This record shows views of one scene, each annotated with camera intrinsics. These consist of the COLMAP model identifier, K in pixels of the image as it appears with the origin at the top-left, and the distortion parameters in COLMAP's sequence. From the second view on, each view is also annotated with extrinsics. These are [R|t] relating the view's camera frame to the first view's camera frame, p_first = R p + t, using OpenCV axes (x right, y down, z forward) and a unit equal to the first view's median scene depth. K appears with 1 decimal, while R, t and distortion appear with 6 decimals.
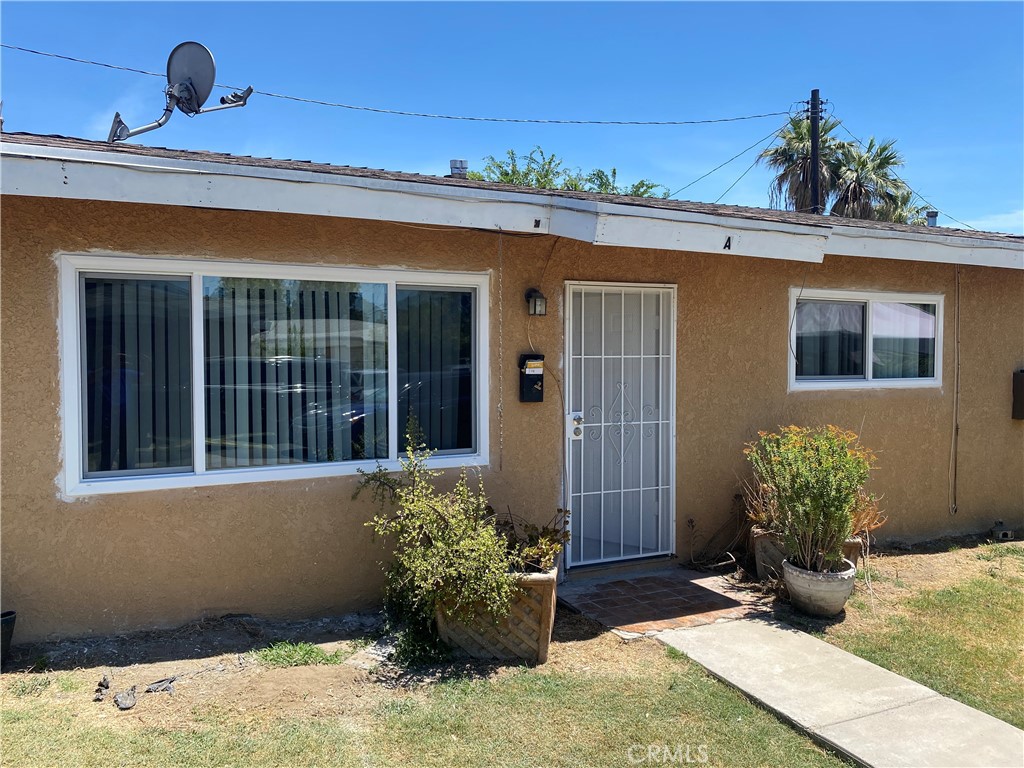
lens RADIAL K [[787.7, 0, 511.6], [0, 787.7, 383.7], [0, 0, 1]] dist [0.000353, -0.019225]
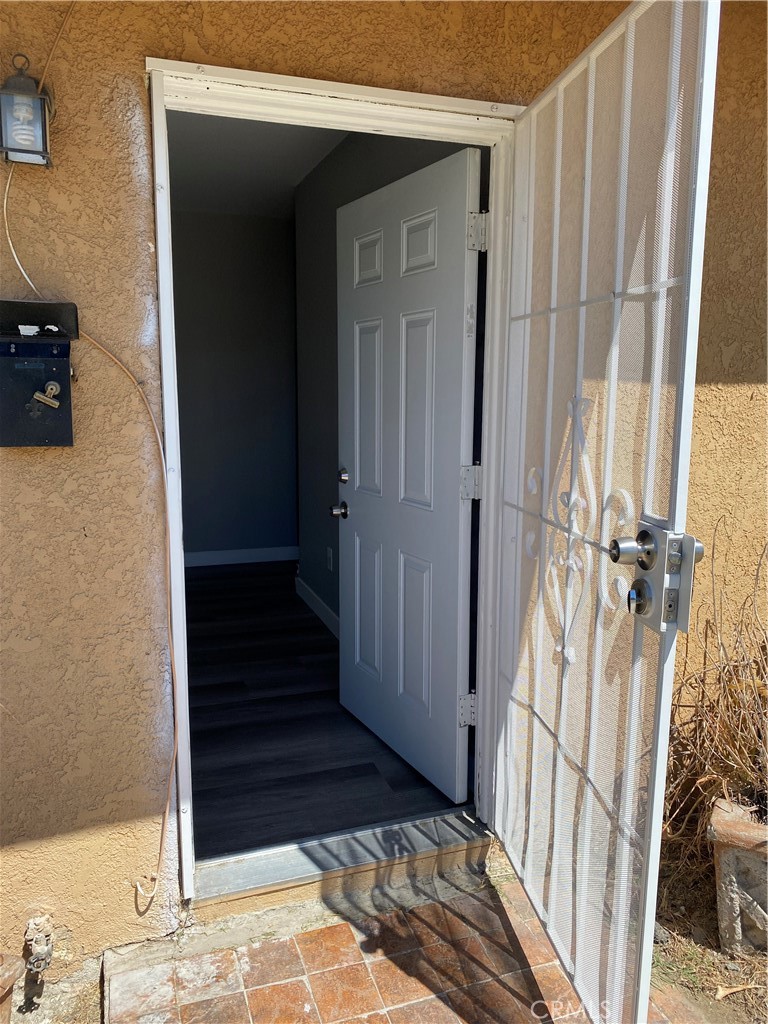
lens RADIAL K [[787.7, 0, 384.0], [0, 787.7, 513.4], [0, 0, 1]] dist [0.000353, -0.019225]
pose [[0.995187, 0.024869, -0.094782, 0.194924], [-0.012513, 0.991594, 0.128784, 0.006996], [0.097188, -0.126978, 0.987133, 0.676895]]
